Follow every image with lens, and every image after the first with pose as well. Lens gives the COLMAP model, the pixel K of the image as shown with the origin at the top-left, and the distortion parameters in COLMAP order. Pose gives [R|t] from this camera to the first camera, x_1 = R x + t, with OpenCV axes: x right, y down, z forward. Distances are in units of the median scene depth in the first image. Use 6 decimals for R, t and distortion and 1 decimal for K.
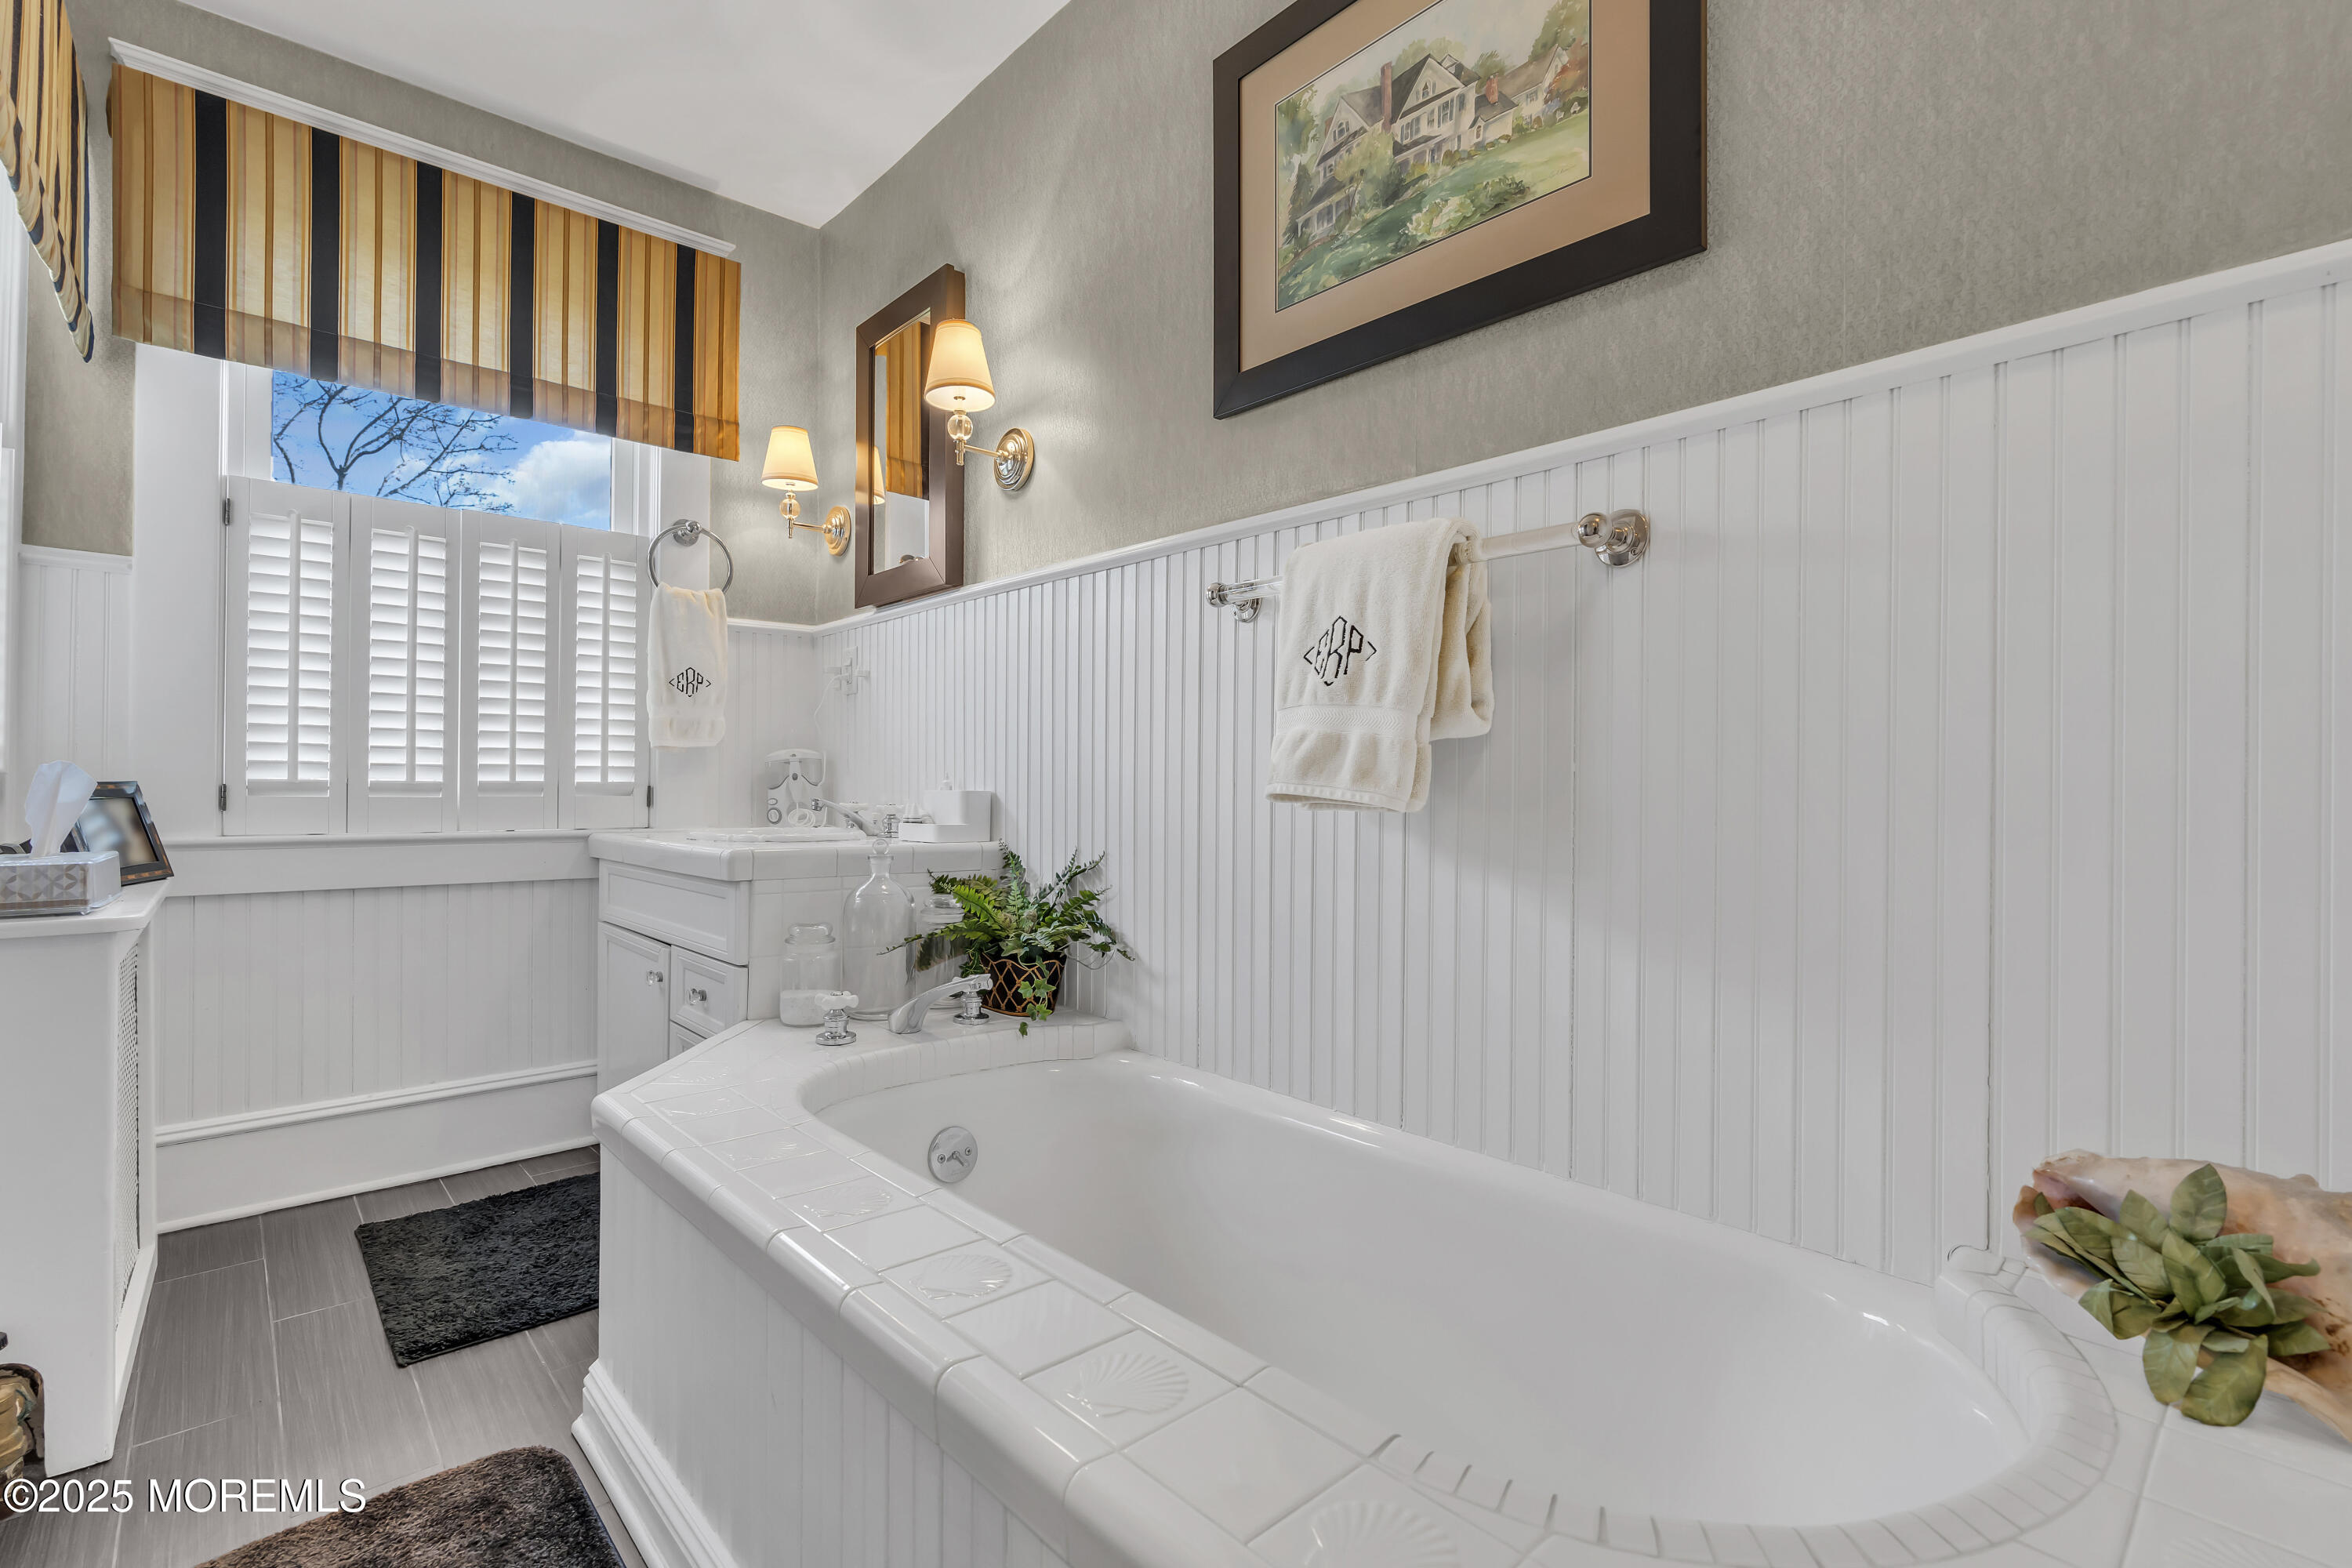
lens RADIAL K [[1066.1, 0, 1168.0], [0, 1066.1, 782.0], [0, 0, 1]] dist [0.004620, 0.001563]
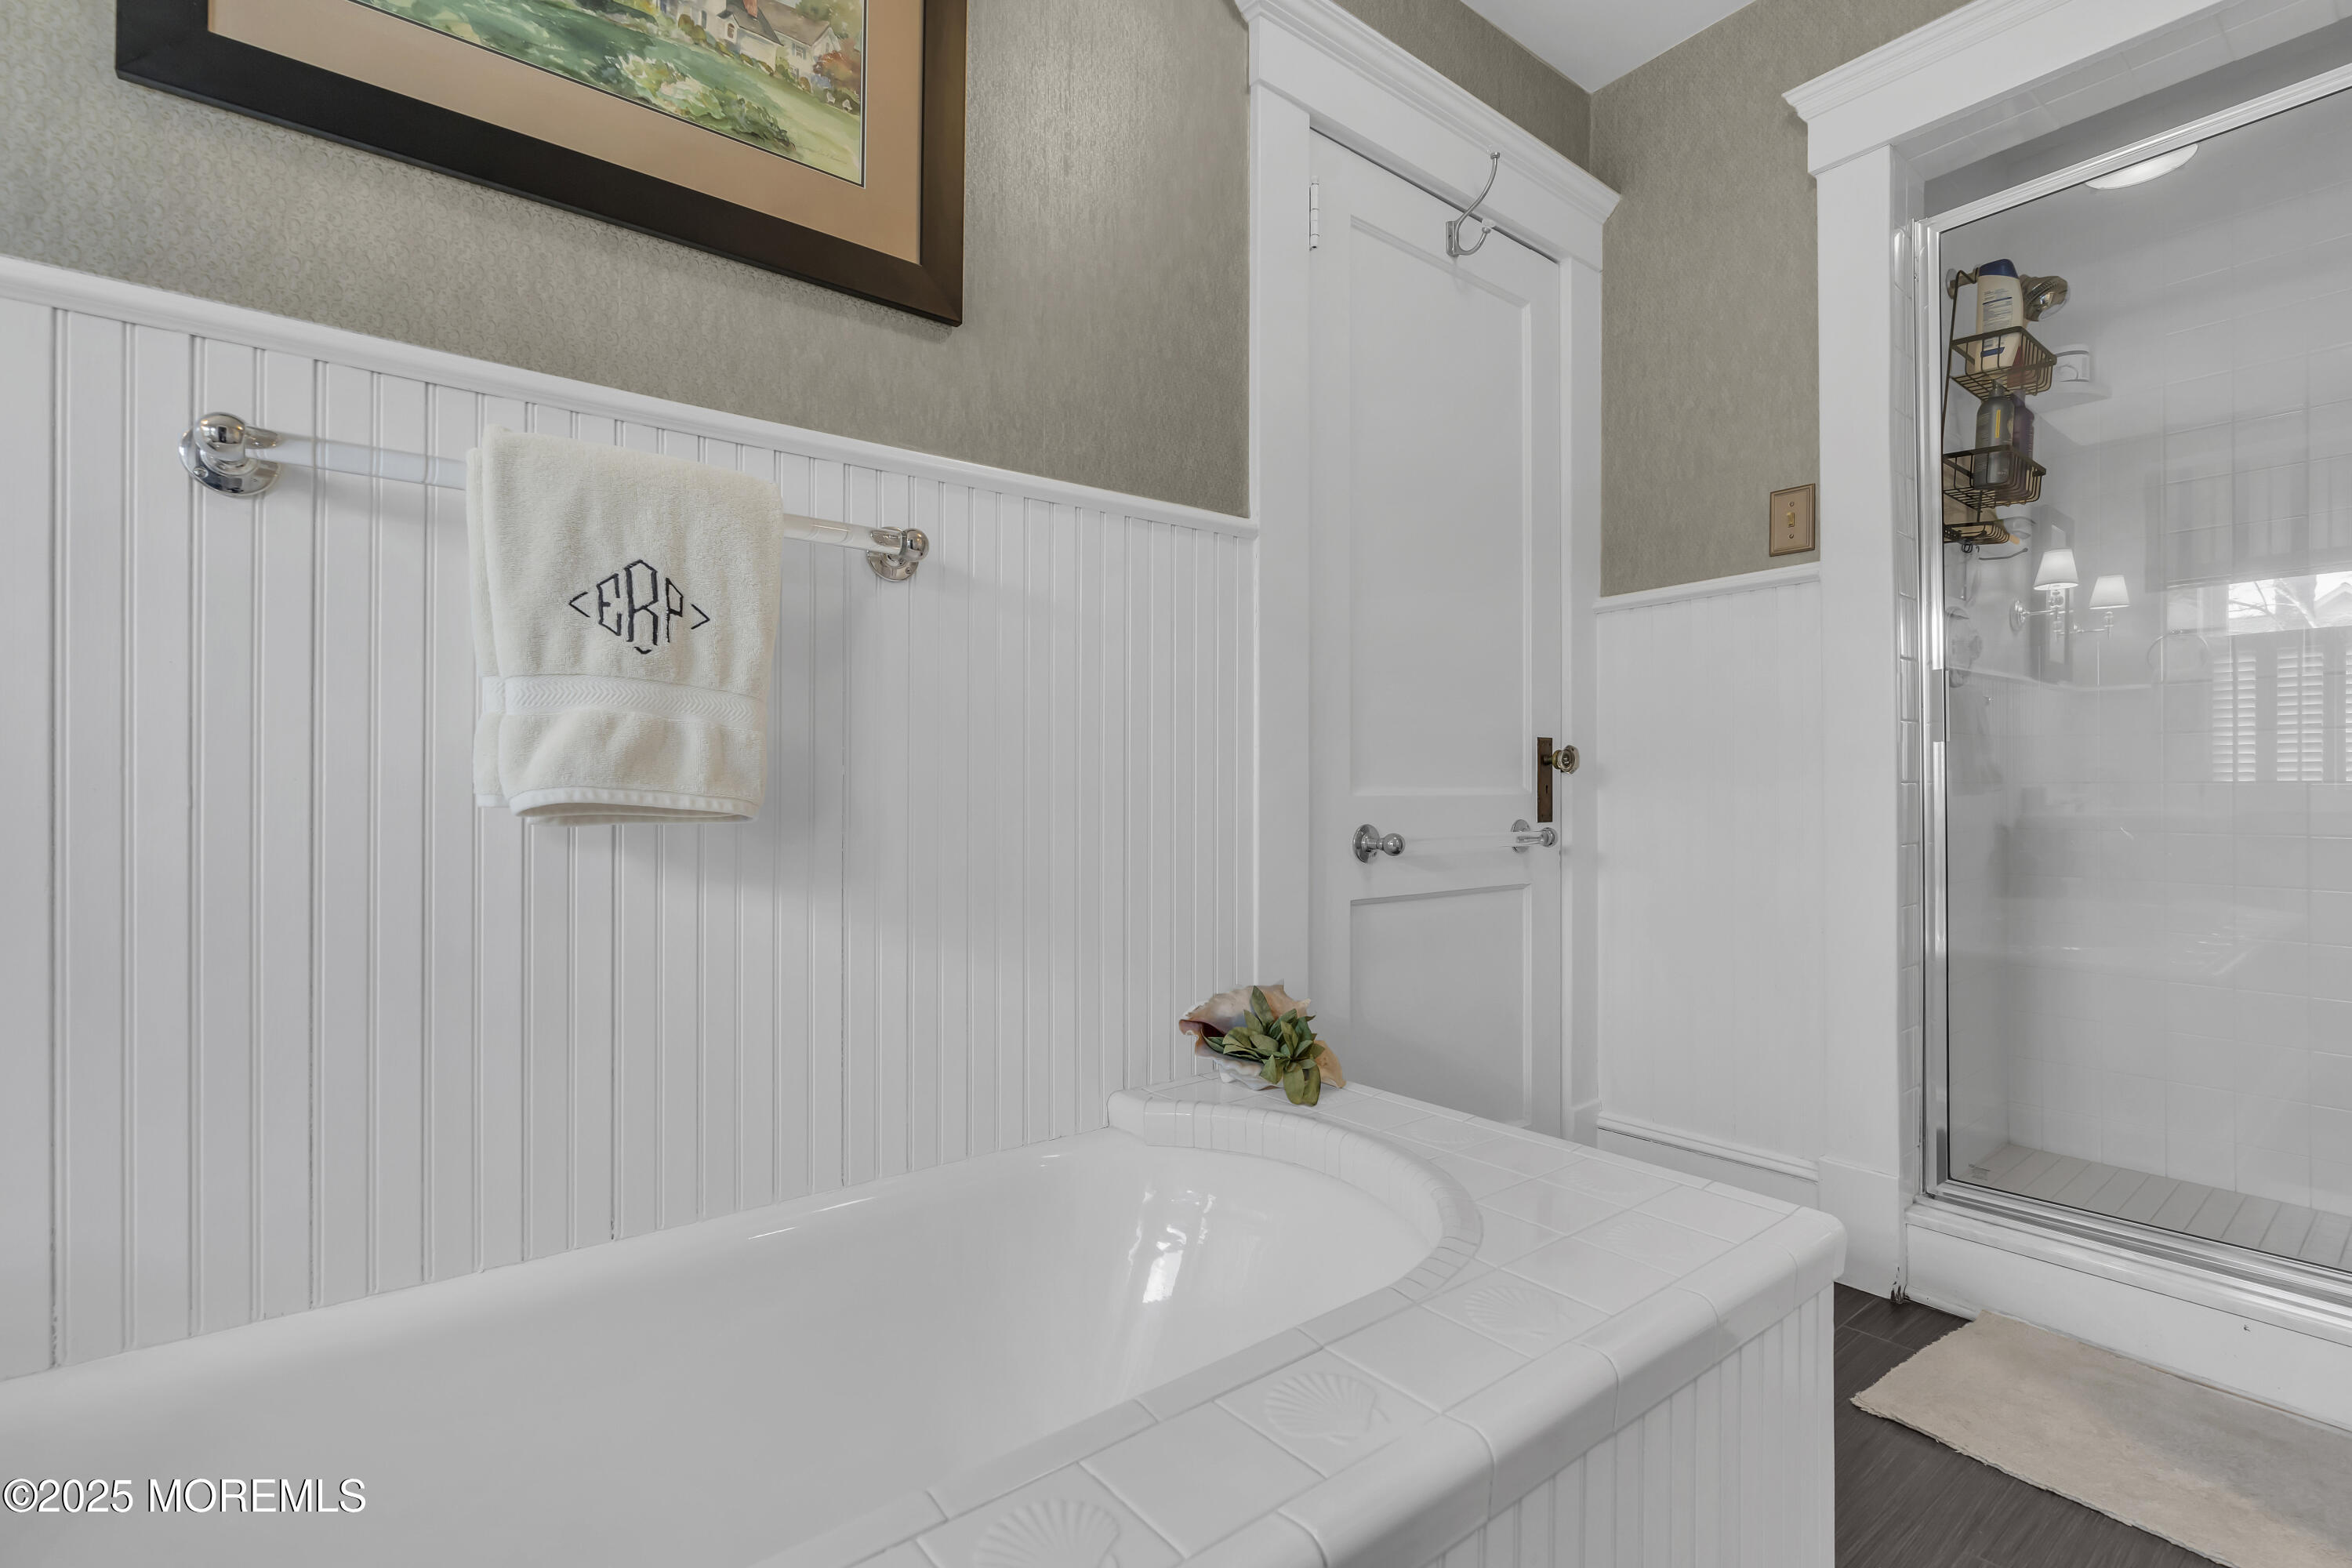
lens RADIAL K [[1066.1, 0, 1164.2], [0, 1066.1, 796.3], [0, 0, 1]] dist [0.004620, 0.001563]
pose [[0.084423, -0.008248, 0.996396, -0.555234], [0.001288, 0.999966, 0.008169, 0.001692], [-0.996429, 0.000594, 0.084431, 0.592371]]
